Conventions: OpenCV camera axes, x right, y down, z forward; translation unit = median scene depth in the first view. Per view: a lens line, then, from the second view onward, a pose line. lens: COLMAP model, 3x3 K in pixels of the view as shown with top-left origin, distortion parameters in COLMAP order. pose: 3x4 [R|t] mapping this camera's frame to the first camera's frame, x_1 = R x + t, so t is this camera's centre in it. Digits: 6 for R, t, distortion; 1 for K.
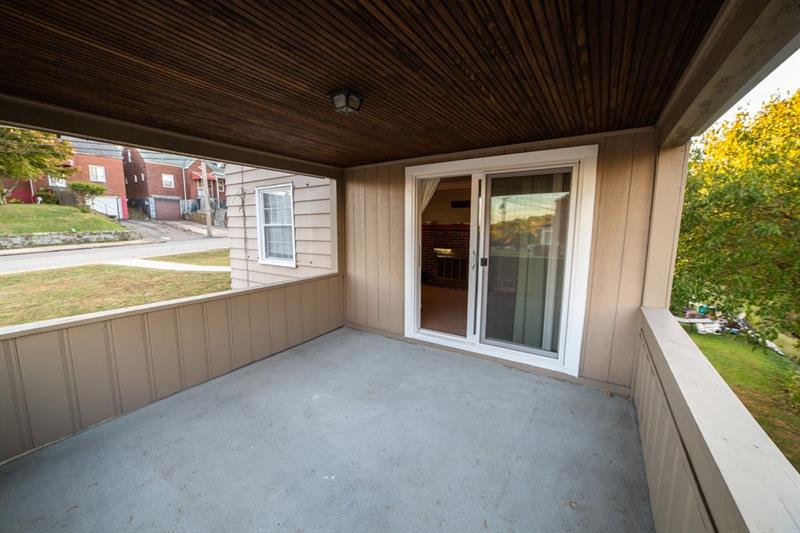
lens RADIAL K [[305.3, 0, 398.6], [0, 305.3, 265.6], [0, 0, 1]] dist [0.001354, 0.000107]
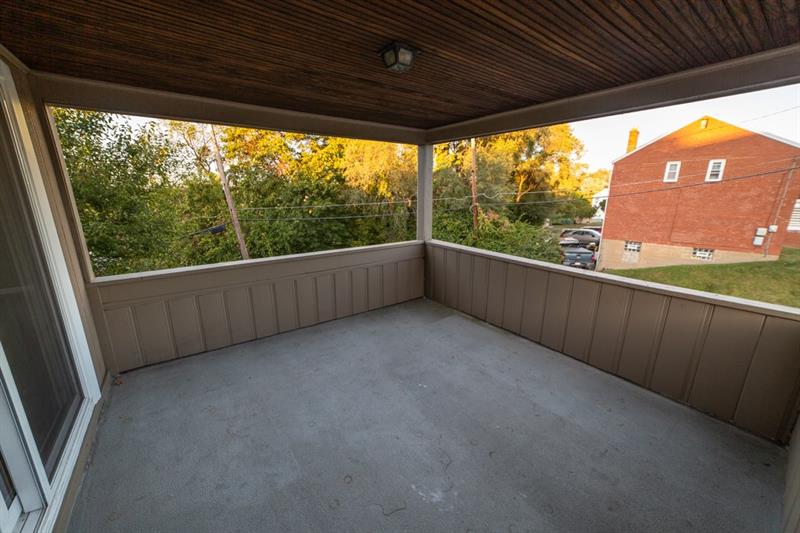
lens RADIAL K [[305.3, 0, 396.1], [0, 305.3, 268.0], [0, 0, 1]] dist [0.001354, 0.000107]
pose [[-0.937444, -0.081697, 0.338415, -0.432741], [0.049721, 0.930691, 0.362411, -0.223872], [-0.344568, 0.356566, -0.868408, 1.657171]]
